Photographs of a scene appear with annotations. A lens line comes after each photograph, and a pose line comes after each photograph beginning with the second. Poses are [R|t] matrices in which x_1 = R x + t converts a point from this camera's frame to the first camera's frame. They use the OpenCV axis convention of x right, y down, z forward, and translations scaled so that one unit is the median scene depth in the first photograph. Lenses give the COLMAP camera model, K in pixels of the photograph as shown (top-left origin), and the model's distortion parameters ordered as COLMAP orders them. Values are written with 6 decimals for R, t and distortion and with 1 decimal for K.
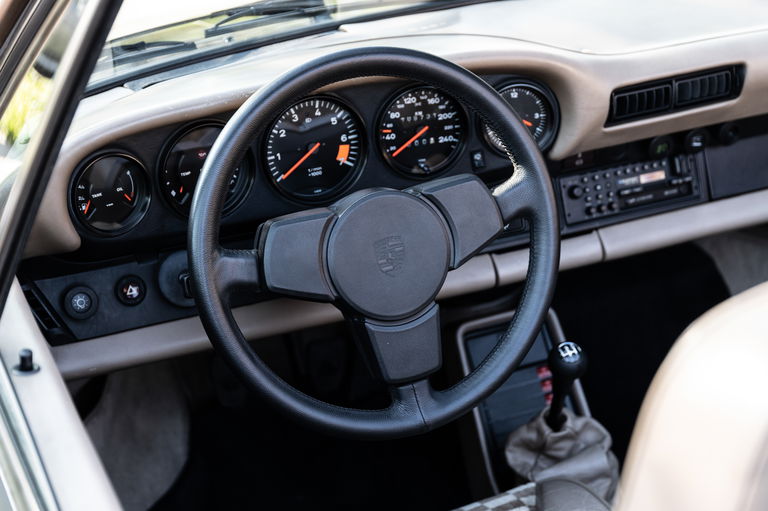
lens RADIAL K [[1517.4, 0, 384.9], [0, 1517.4, 253.7], [0, 0, 1]] dist [0.073719, 0.000000]
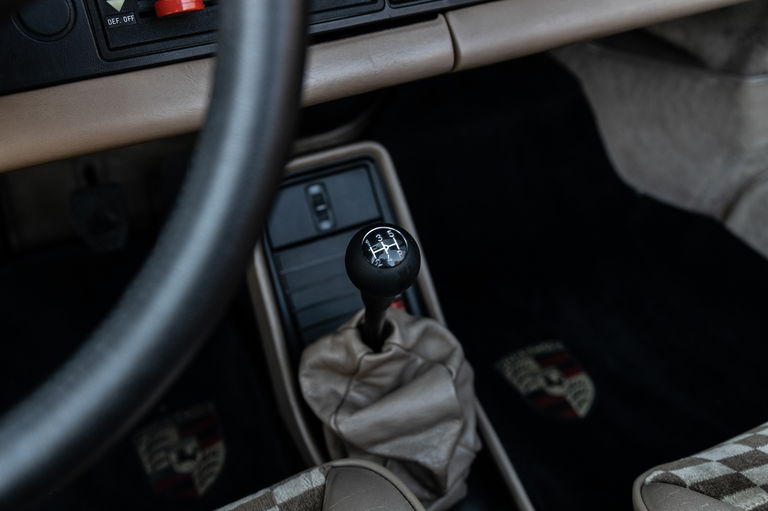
lens RADIAL K [[717.8, 0, 384.4], [0, 717.8, 251.7], [0, 0, 1]] dist [0.039999, 0.000000]
pose [[0.999404, -0.012722, 0.032105, 0.106759], [0.005678, 0.977550, 0.210628, 0.014621], [-0.034063, -0.210320, 0.977039, 0.716145]]
